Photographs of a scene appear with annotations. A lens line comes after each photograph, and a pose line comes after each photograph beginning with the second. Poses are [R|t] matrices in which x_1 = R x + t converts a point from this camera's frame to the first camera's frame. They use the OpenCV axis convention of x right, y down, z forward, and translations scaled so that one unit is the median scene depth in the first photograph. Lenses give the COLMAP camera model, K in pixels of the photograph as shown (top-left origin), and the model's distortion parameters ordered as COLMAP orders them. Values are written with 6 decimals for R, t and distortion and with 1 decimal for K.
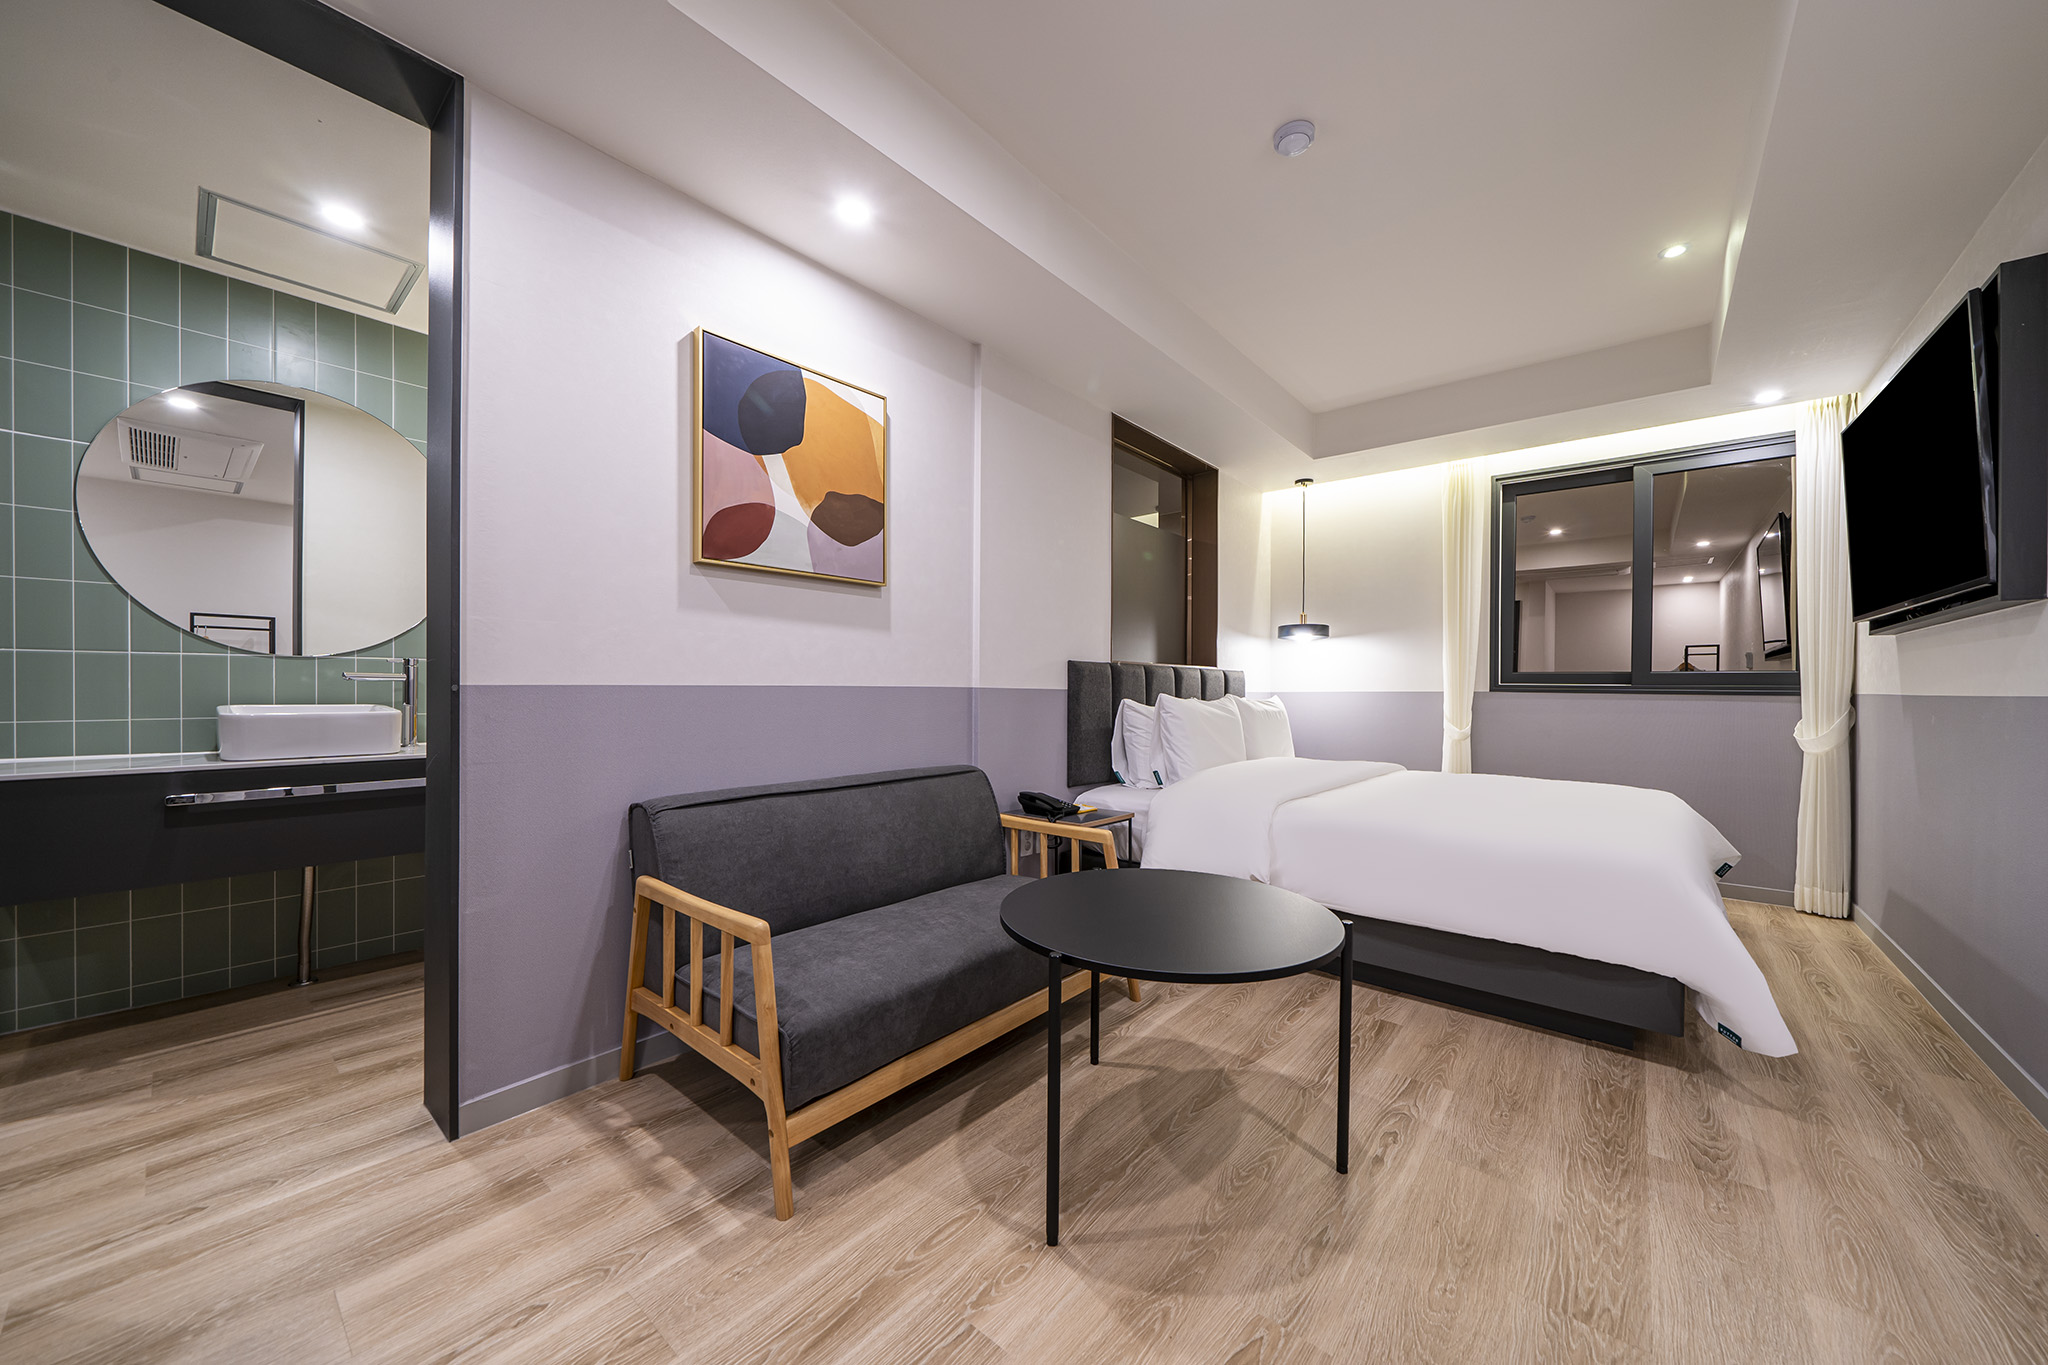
lens RADIAL K [[736.6, 0, 1019.1], [0, 736.6, 691.2], [0, 0, 1]] dist [-0.002435, -0.000397]
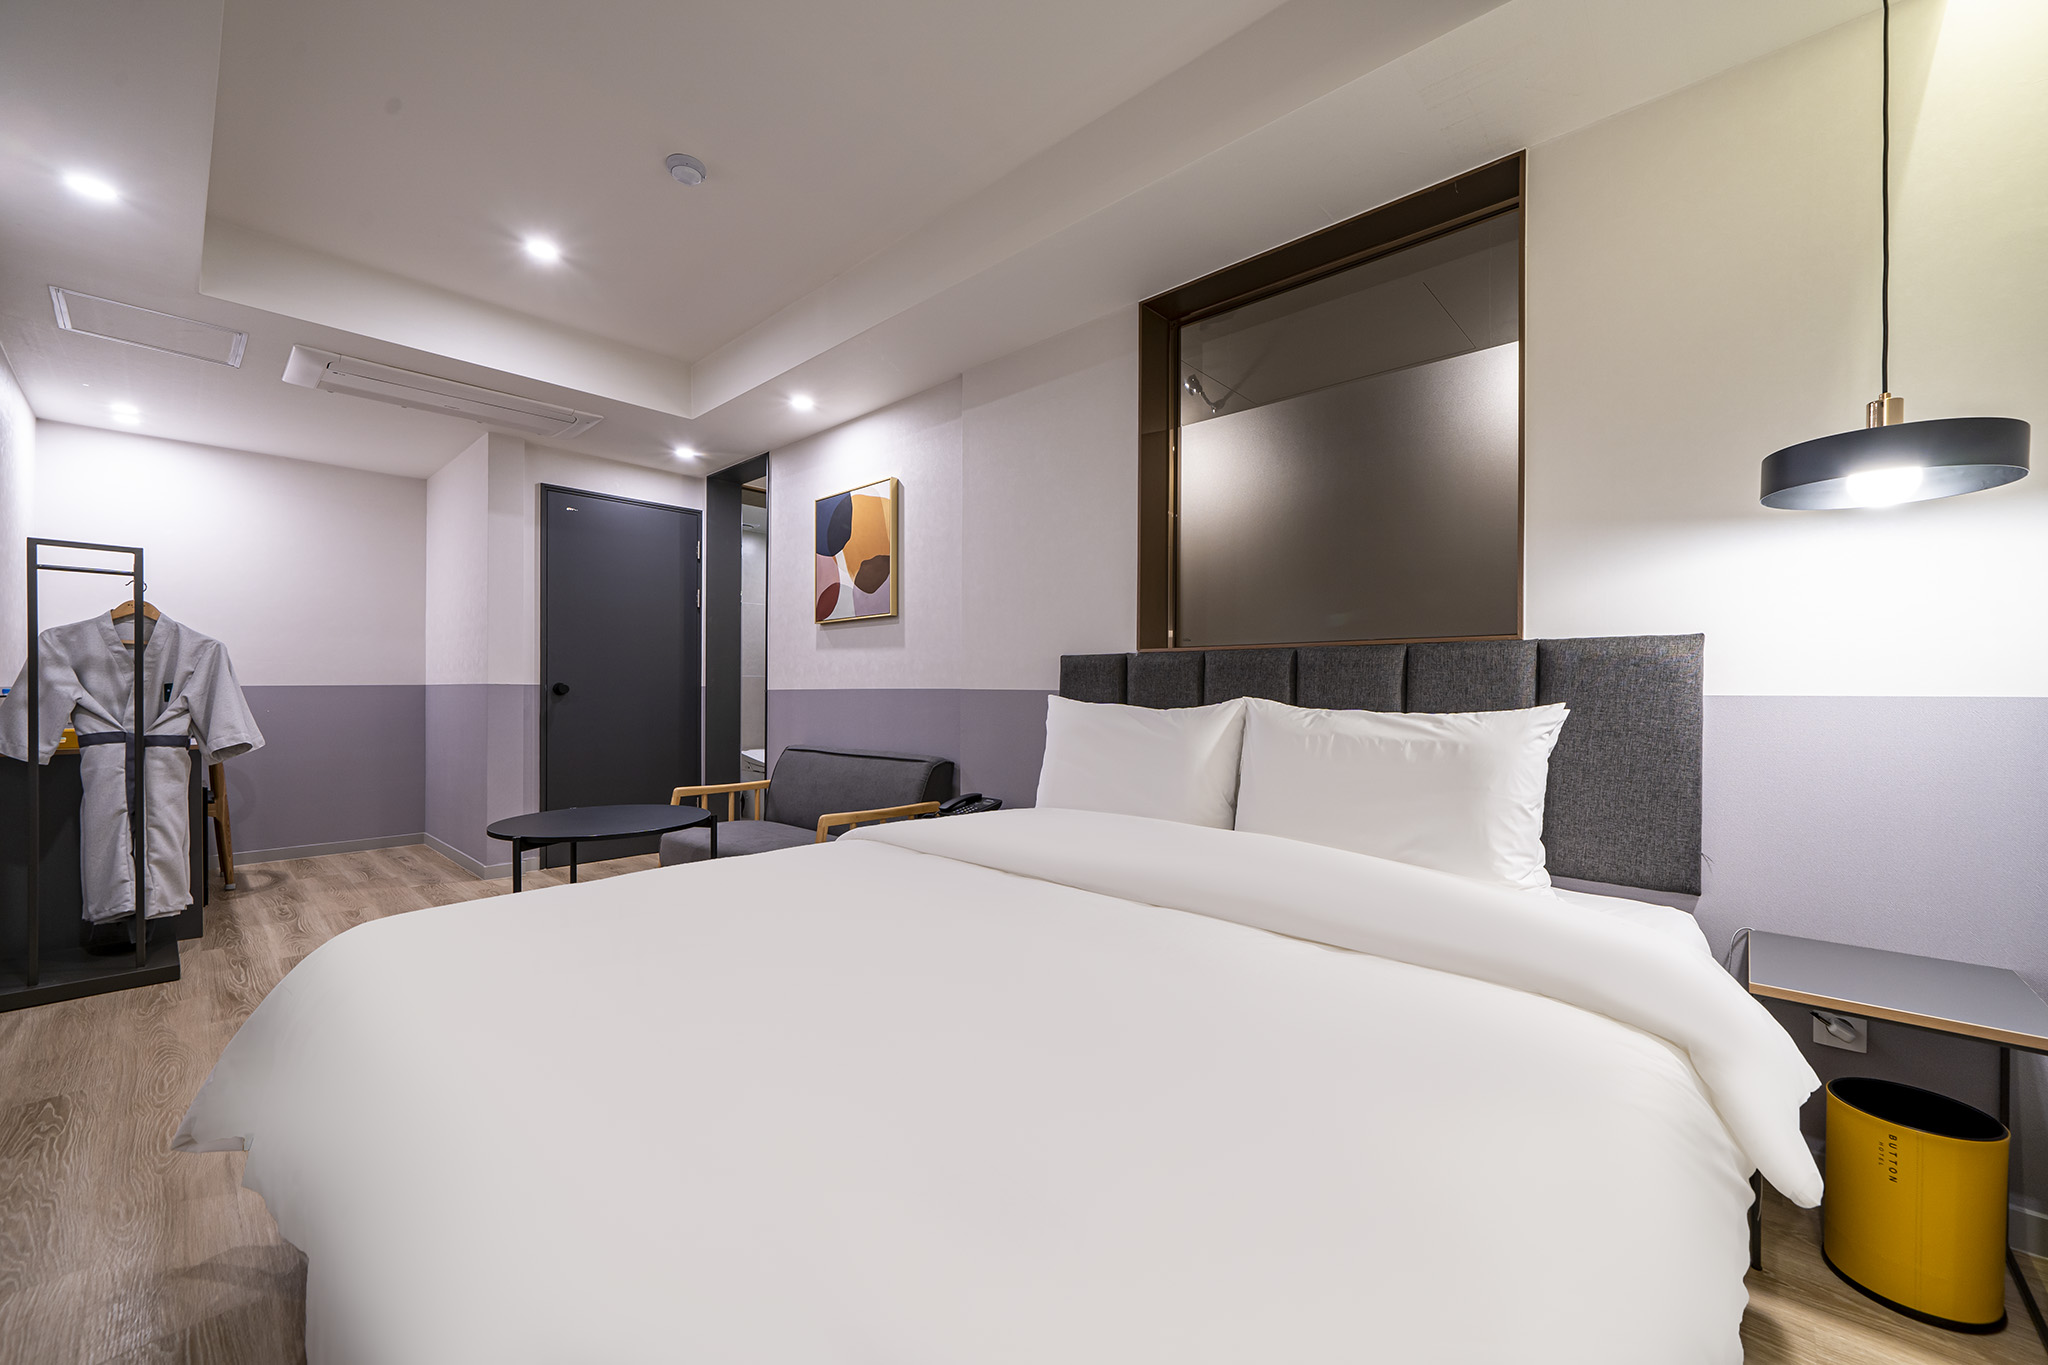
lens RADIAL K [[787.6, 0, 1024.0], [0, 787.6, 682.5], [0, 0, 1]] dist [0.000010, -0.000047]
pose [[-0.047391, -0.014318, -0.998774, 1.394307], [0.002386, 0.999893, -0.014448, 0.003487], [0.998874, -0.003068, -0.047352, 1.458490]]
